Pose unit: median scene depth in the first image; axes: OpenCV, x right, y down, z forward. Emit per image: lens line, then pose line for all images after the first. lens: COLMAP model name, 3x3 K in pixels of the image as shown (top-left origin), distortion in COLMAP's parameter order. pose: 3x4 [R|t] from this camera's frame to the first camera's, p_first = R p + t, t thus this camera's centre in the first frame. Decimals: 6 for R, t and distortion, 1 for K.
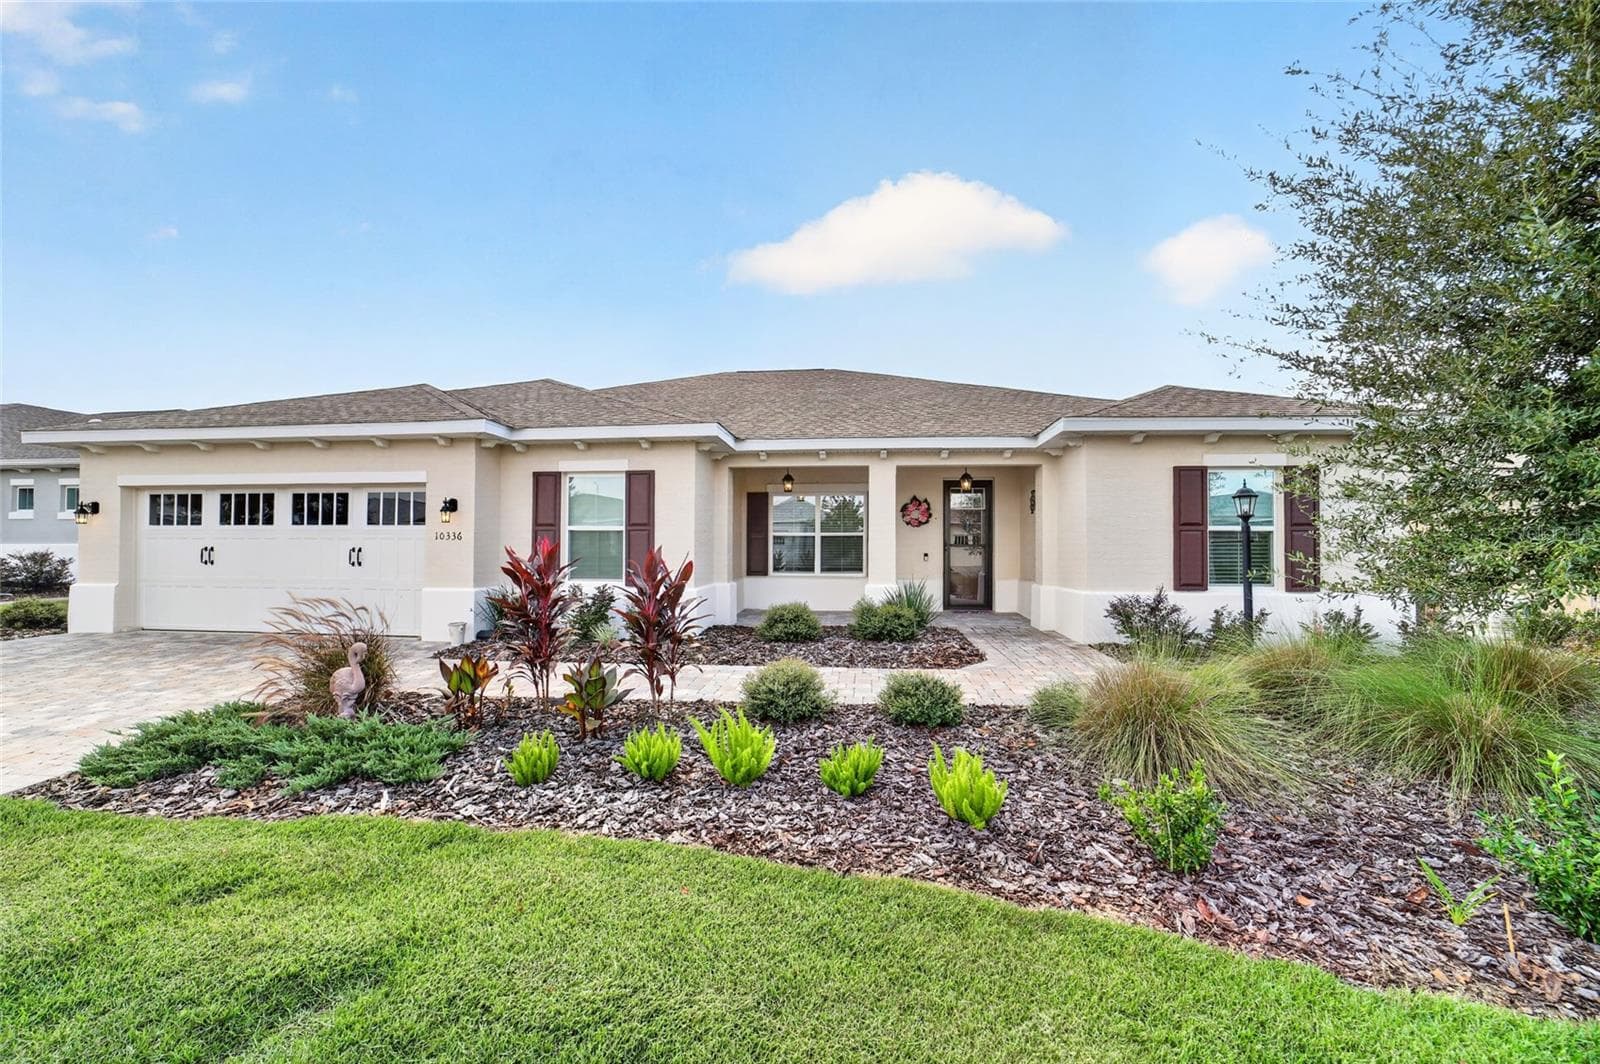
lens RADIAL K [[609.0, 0, 797.8], [0, 609.0, 531.4], [0, 0, 1]] dist [-0.019657, 0.001192]
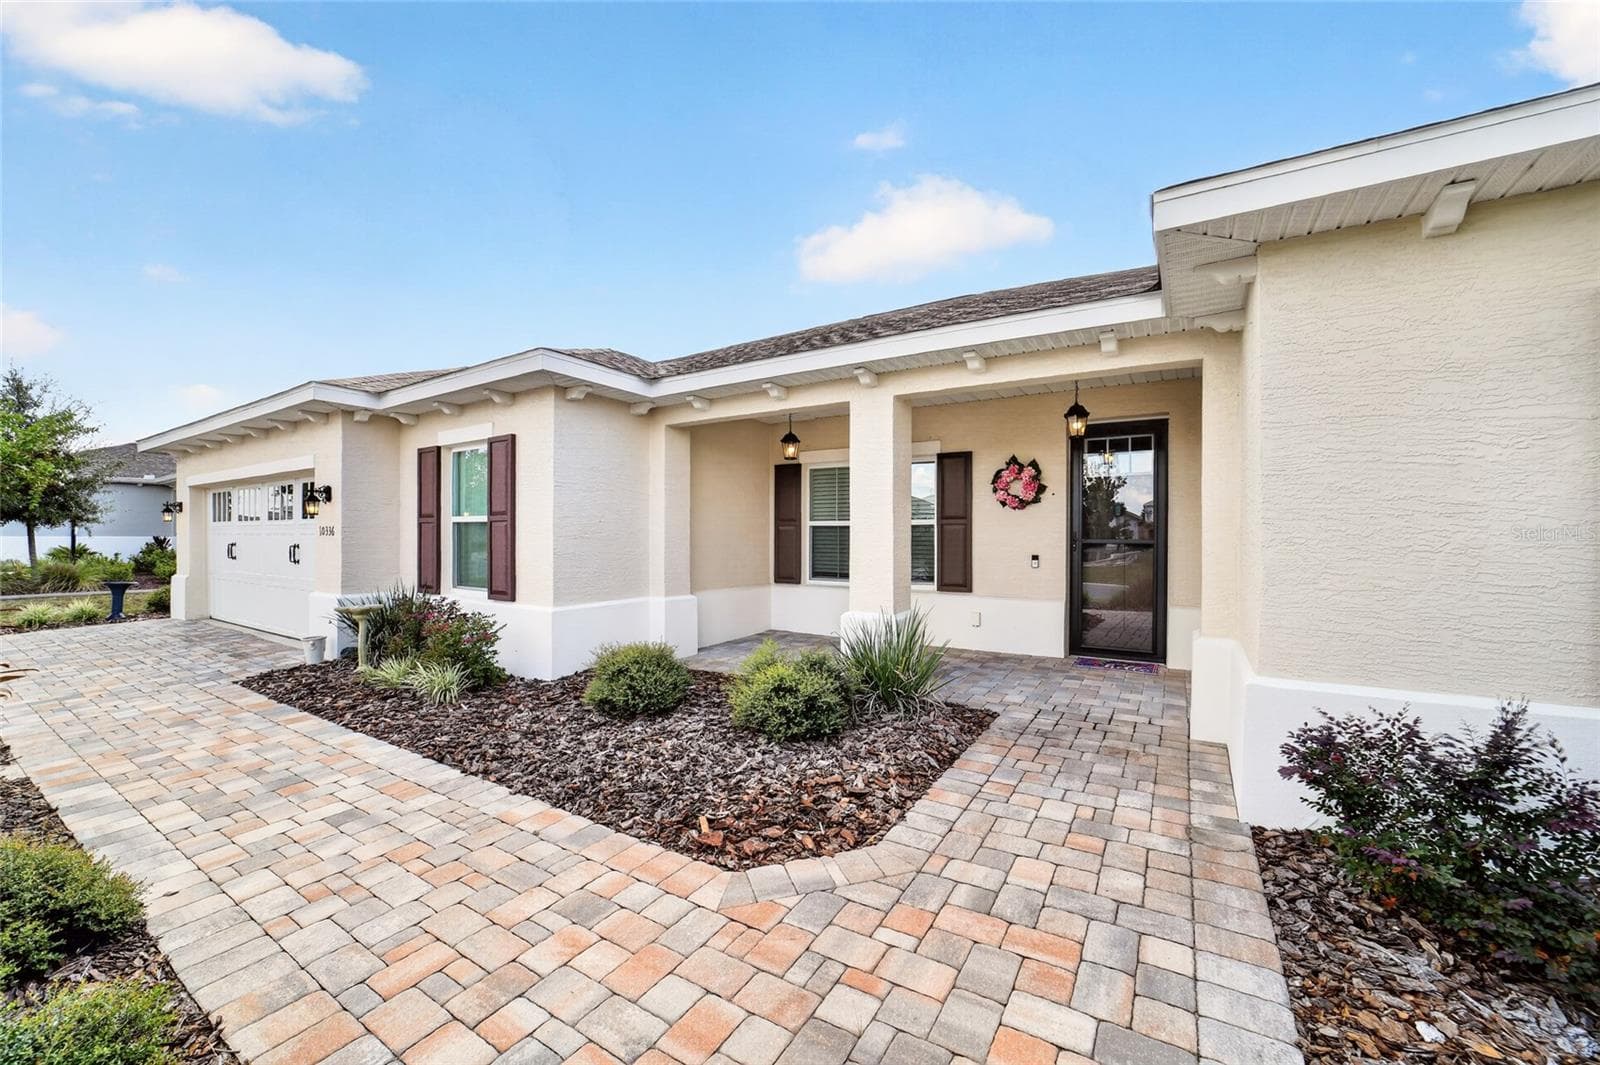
lens RADIAL K [[609.0, 0, 809.1], [0, 609.0, 539.4], [0, 0, 1]] dist [-0.019657, 0.001192]
pose [[0.899678, 0.003399, -0.436541, 0.362419], [0.012014, 0.999398, 0.032541, 0.000417], [0.436388, -0.034521, 0.899096, 0.523174]]
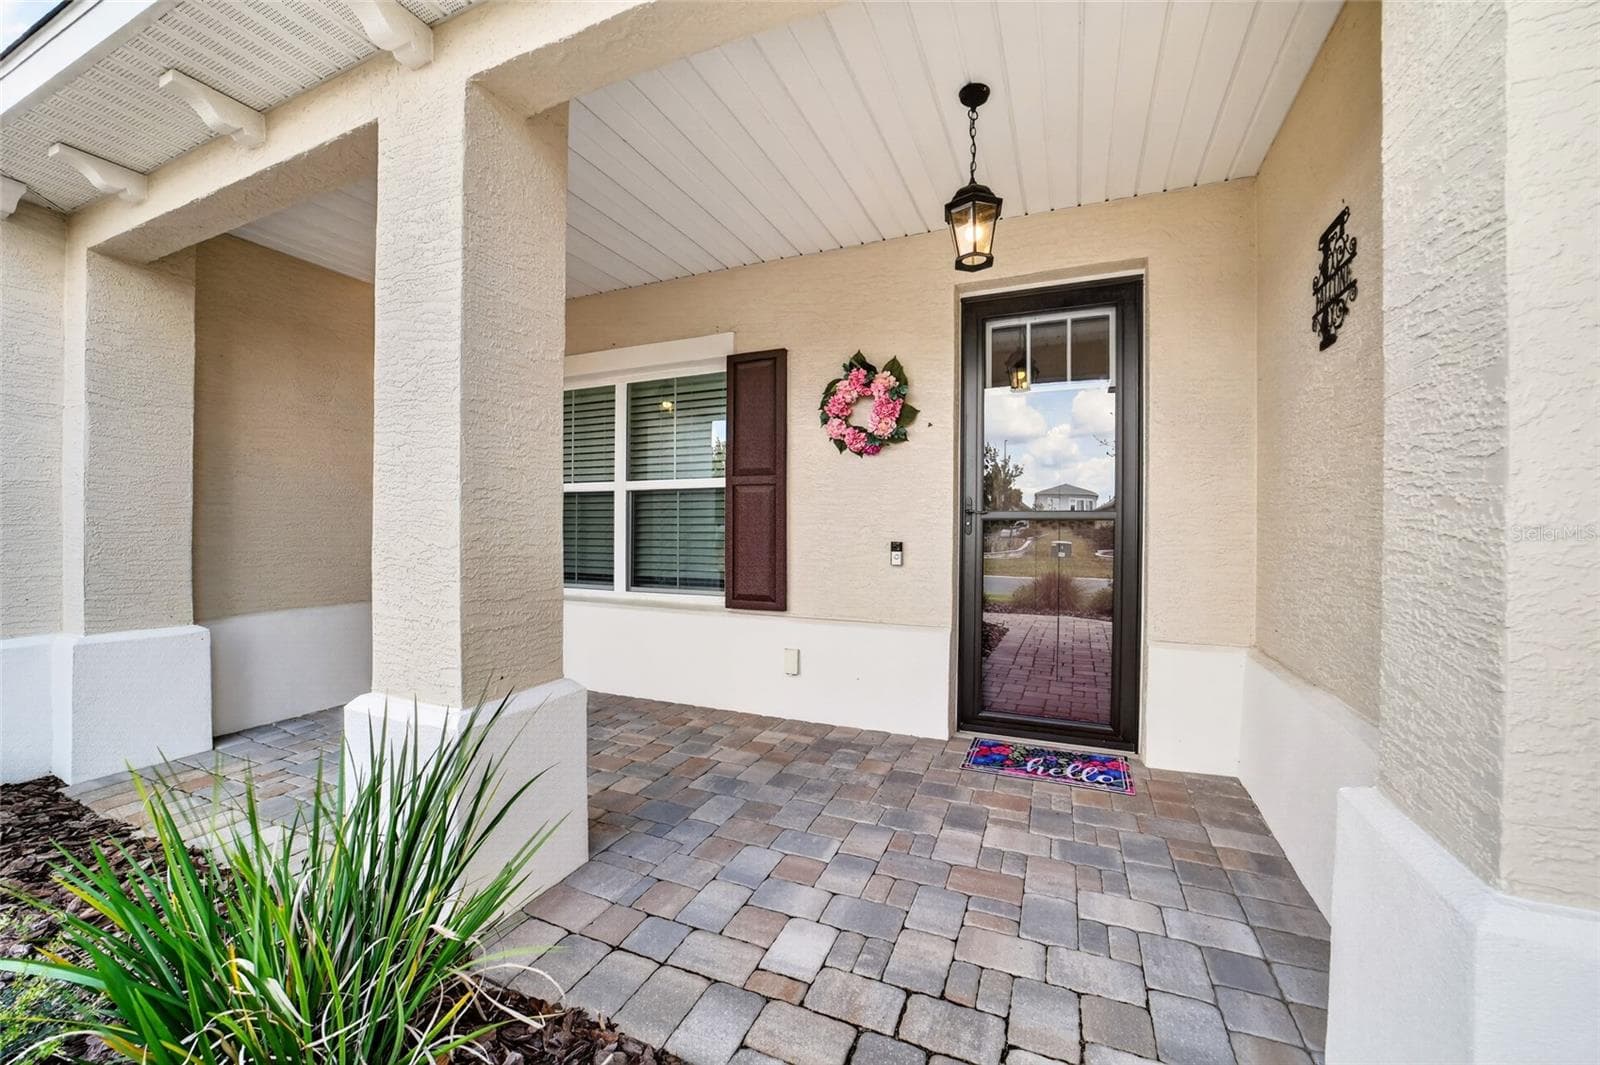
lens RADIAL K [[609.0, 0, 803.9], [0, 609.0, 533.4], [0, 0, 1]] dist [-0.019657, 0.001192]
pose [[0.953943, 0.005956, -0.299929, 0.346562], [0.003428, 0.999521, 0.030752, 0.030825], [0.299968, -0.030363, 0.953466, 0.937441]]
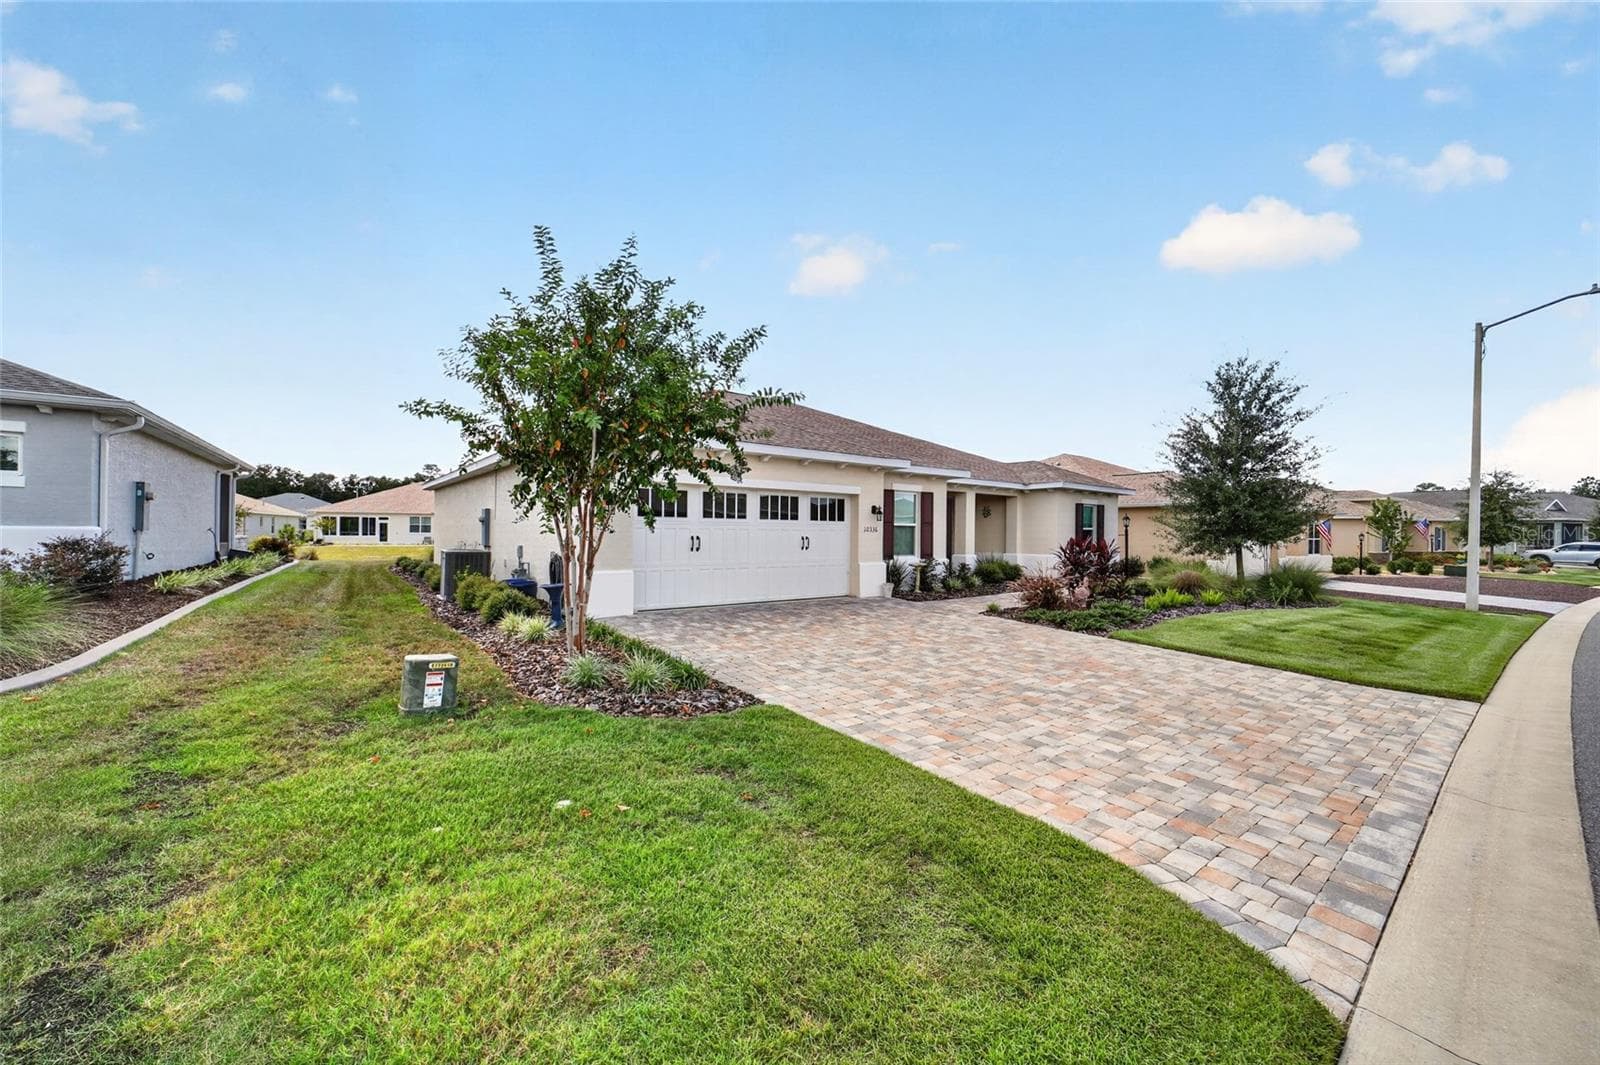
lens RADIAL K [[583.4, 0, 807.0], [0, 583.4, 531.0], [0, 0, 1]] dist [0.001265, 0.000059]
pose [[0.725018, 0.006495, 0.688699, -1.654422], [-0.018984, 0.999764, 0.010556, -0.000766], [-0.688468, -0.020728, 0.724970, 0.022794]]
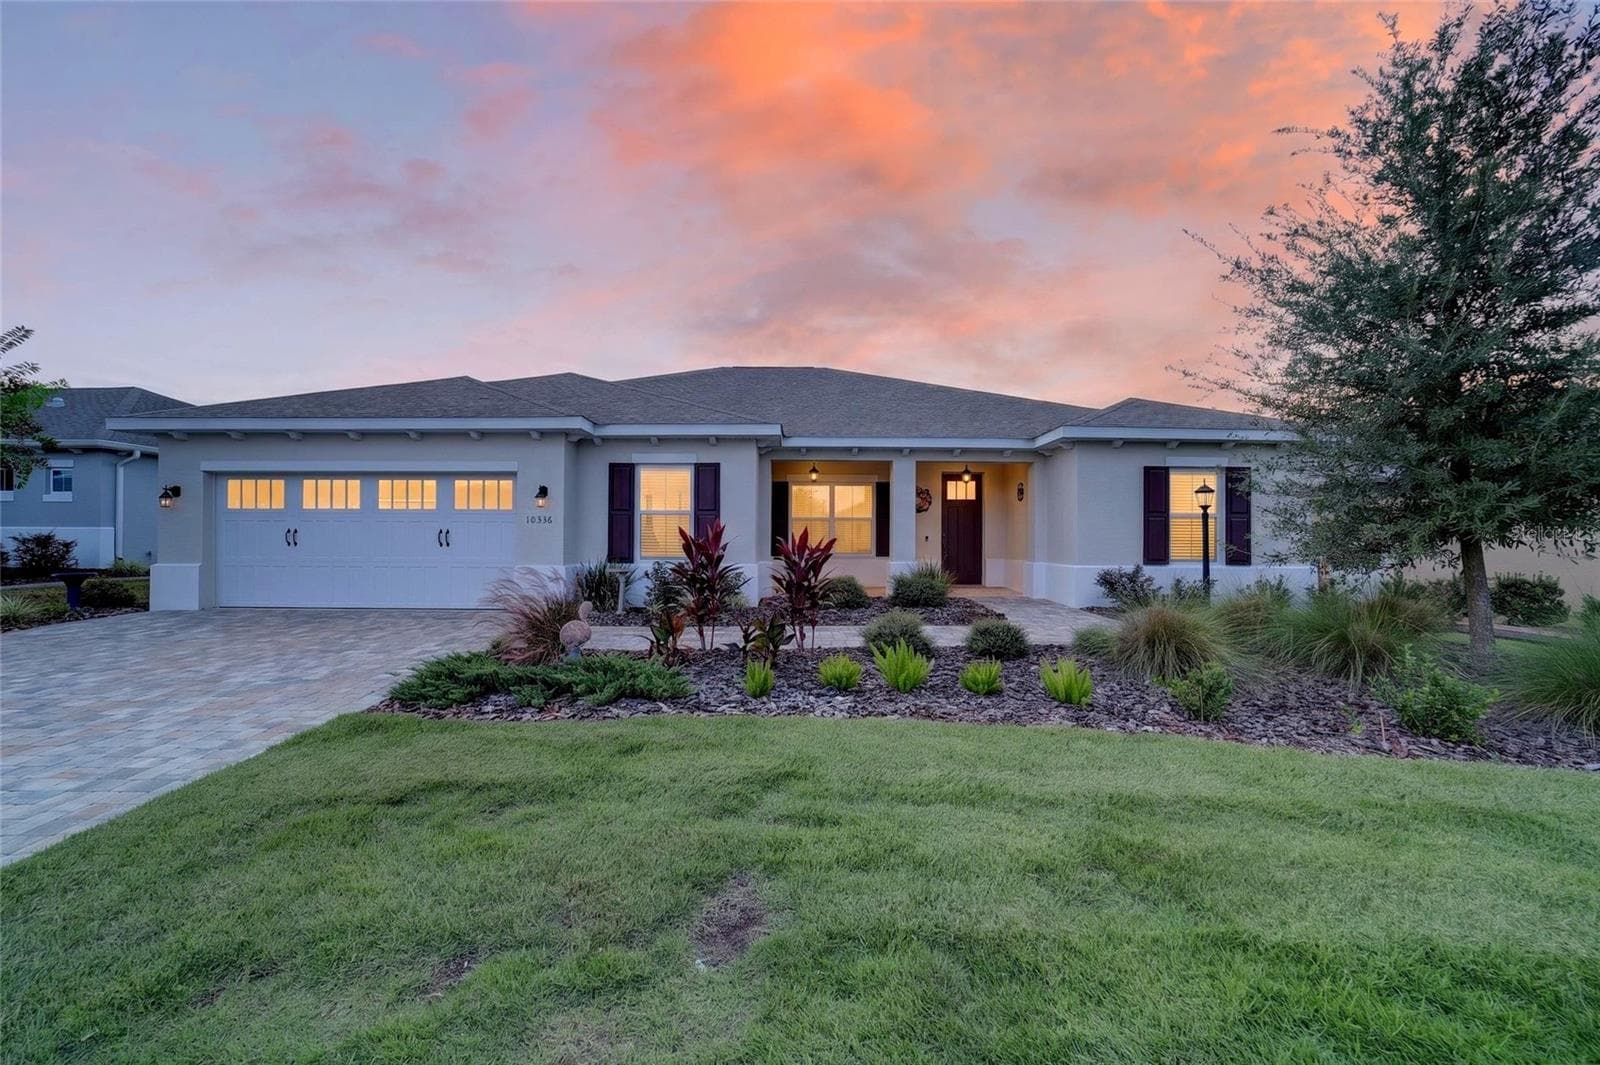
lens RADIAL K [[609.0, 0, 797.2], [0, 609.0, 531.2], [0, 0, 1]] dist [-0.019657, 0.001192]
pose [[0.994620, 0.002333, 0.103565, -0.207577], [-0.004499, 0.999776, 0.020678, 0.003616], [-0.103493, -0.021033, 0.994408, -0.166867]]
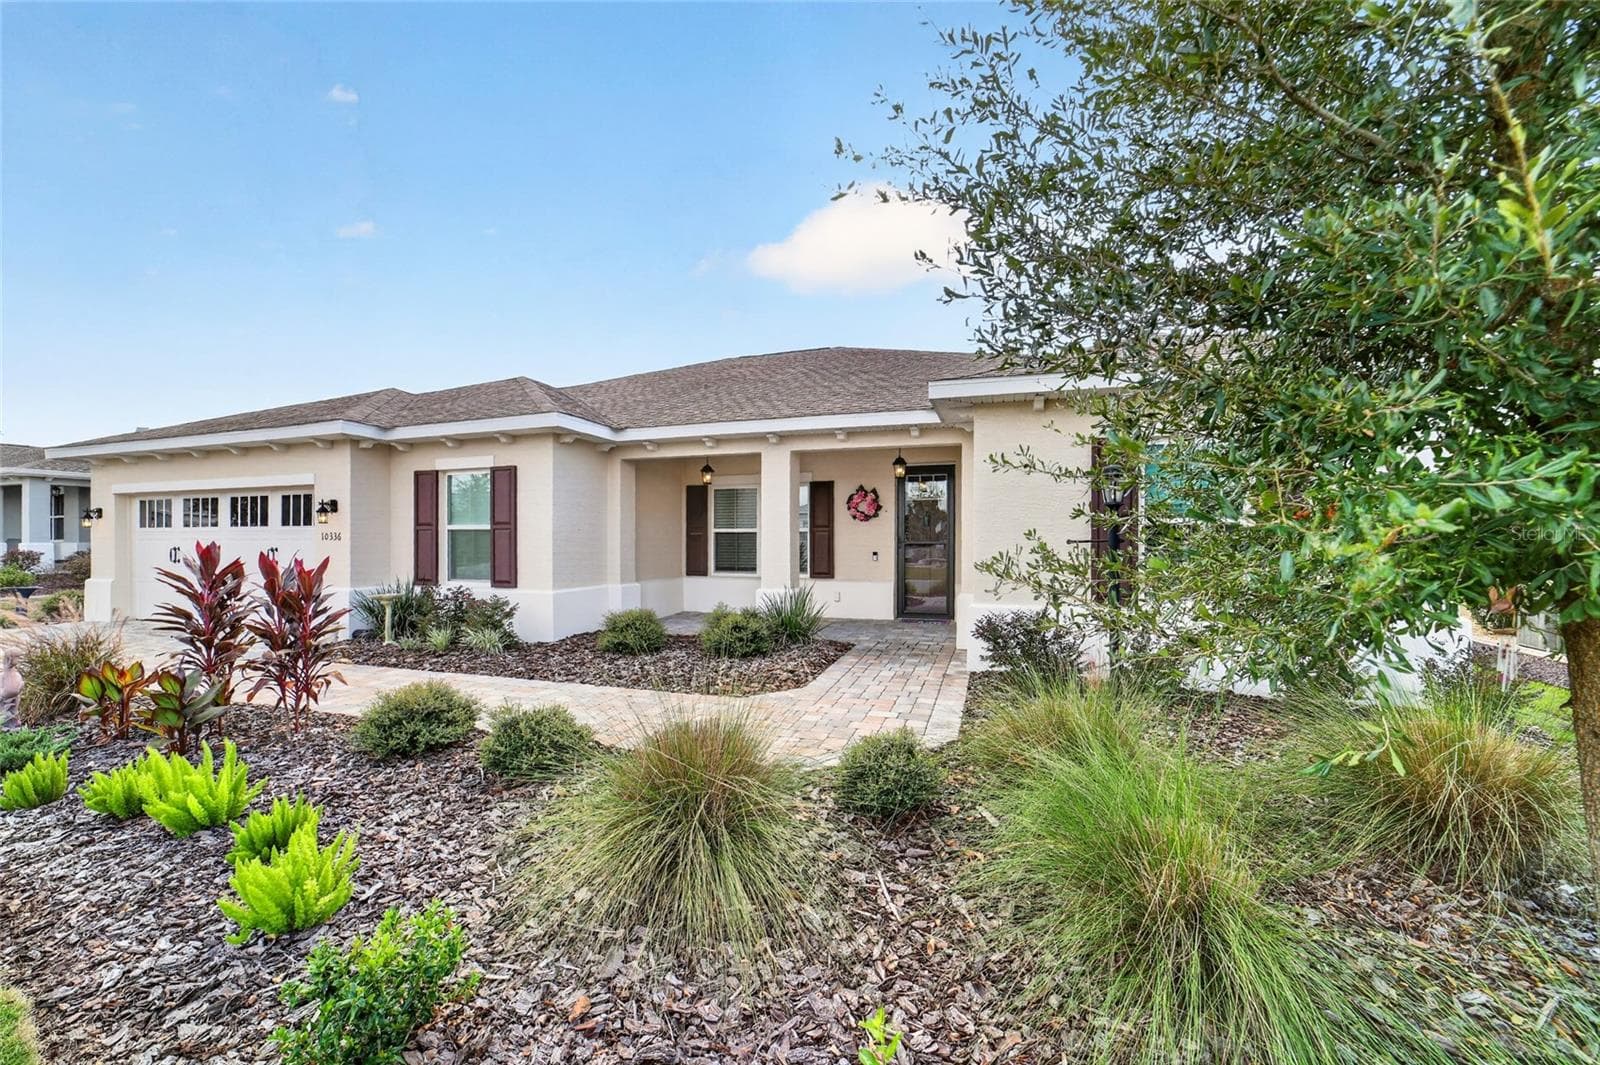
lens RADIAL K [[609.0, 0, 790.1], [0, 609.0, 535.2], [0, 0, 1]] dist [-0.019657, 0.001192]
pose [[0.973050, -0.003292, -0.230571, 0.393369], [0.008397, 0.999741, 0.021161, -0.008977], [0.230442, -0.022527, 0.972825, 0.180404]]
